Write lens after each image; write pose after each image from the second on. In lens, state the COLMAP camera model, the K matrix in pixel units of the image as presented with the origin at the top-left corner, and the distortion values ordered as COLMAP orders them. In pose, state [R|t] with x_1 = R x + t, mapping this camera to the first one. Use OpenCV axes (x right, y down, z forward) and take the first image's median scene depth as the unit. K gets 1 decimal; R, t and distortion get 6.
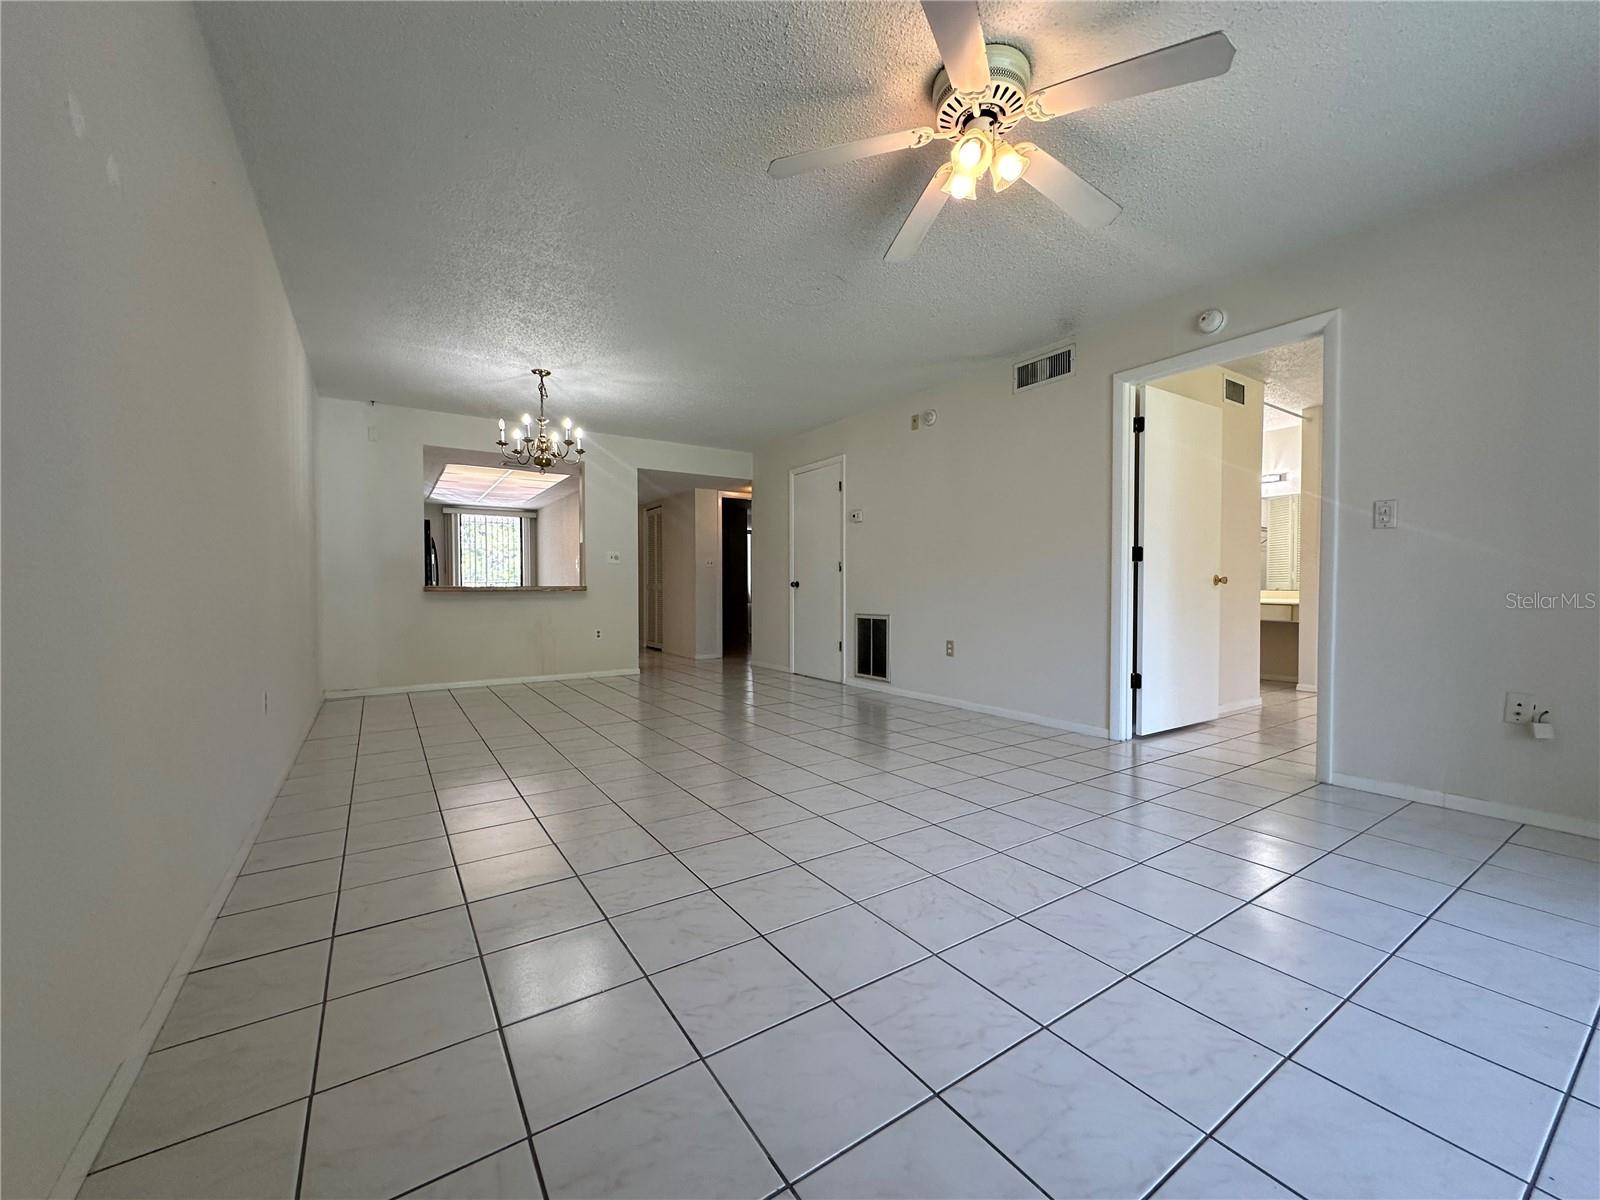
lens RADIAL K [[639.2, 0, 799.3], [0, 639.2, 598.1], [0, 0, 1]] dist [-0.003321, -0.000468]
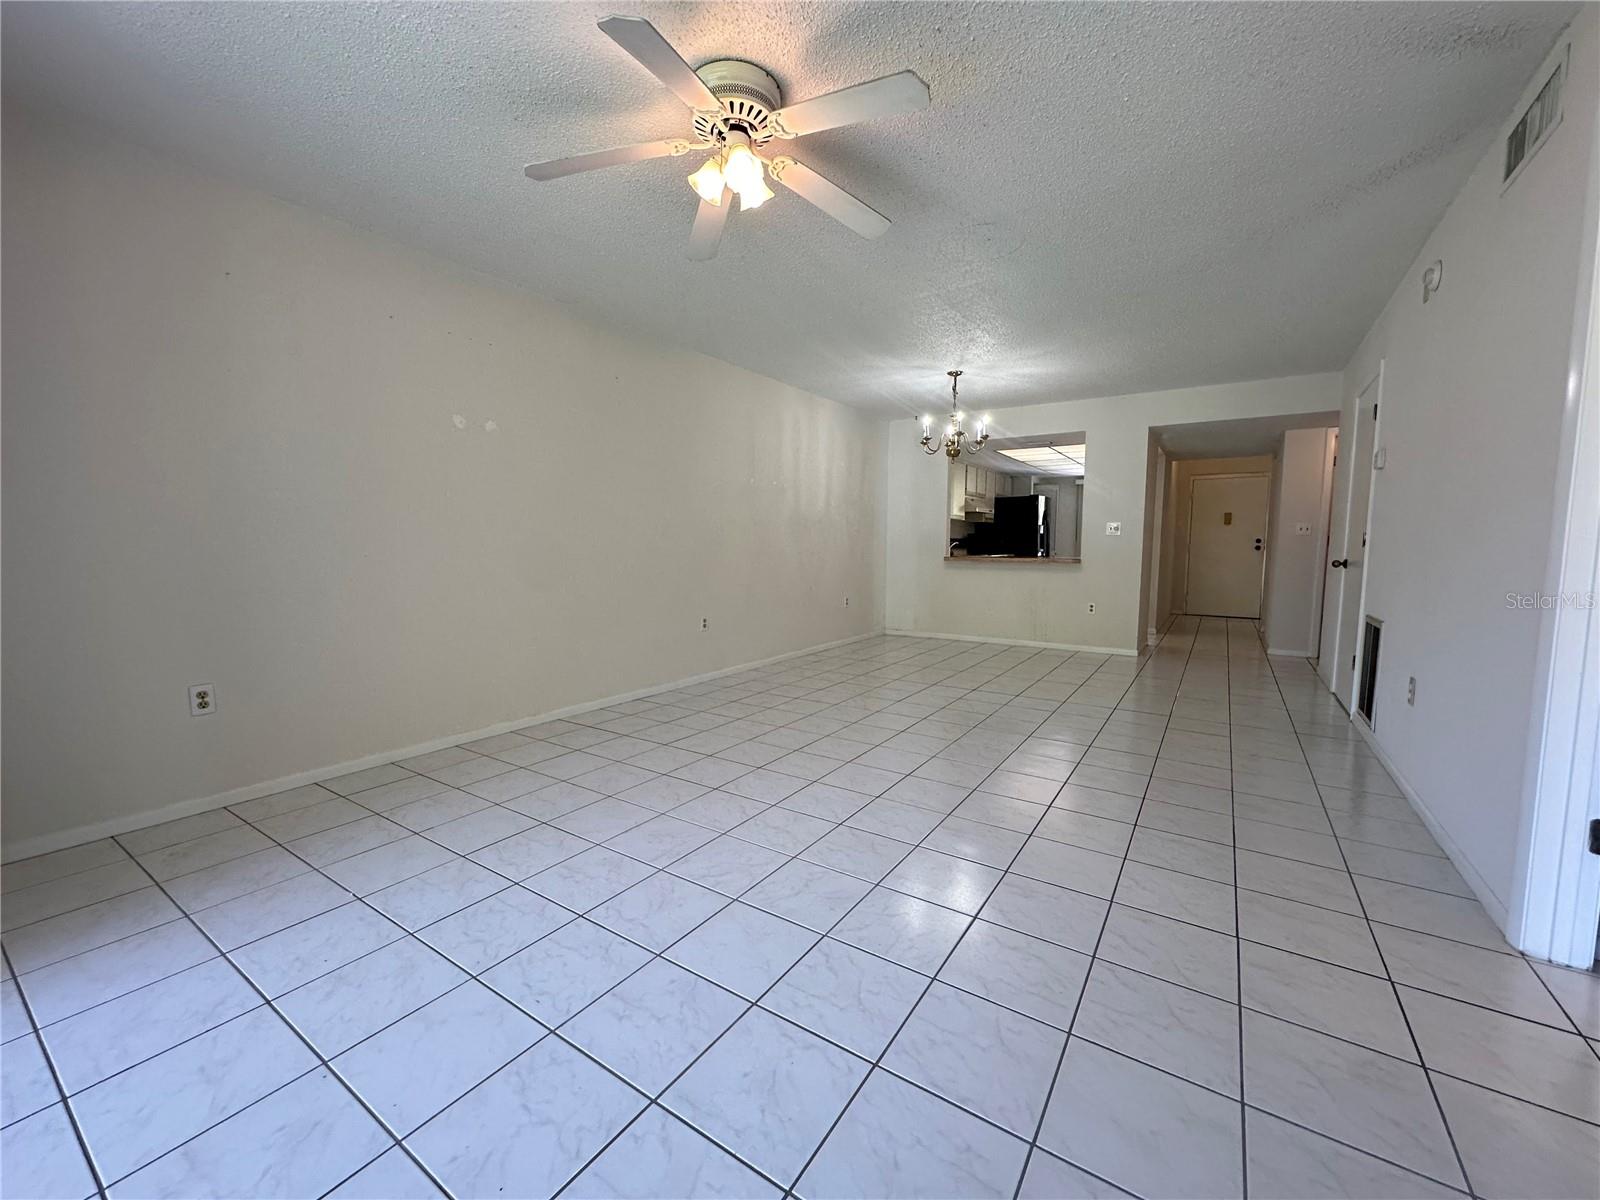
lens RADIAL K [[639.2, 0, 799.3], [0, 639.2, 598.1], [0, 0, 1]] dist [-0.003321, -0.000468]
pose [[0.392922, 0.083703, -0.915754, 0.563058], [-0.021846, 0.996417, 0.081702, -0.040711], [0.919312, -0.012097, 0.393343, 0.291035]]
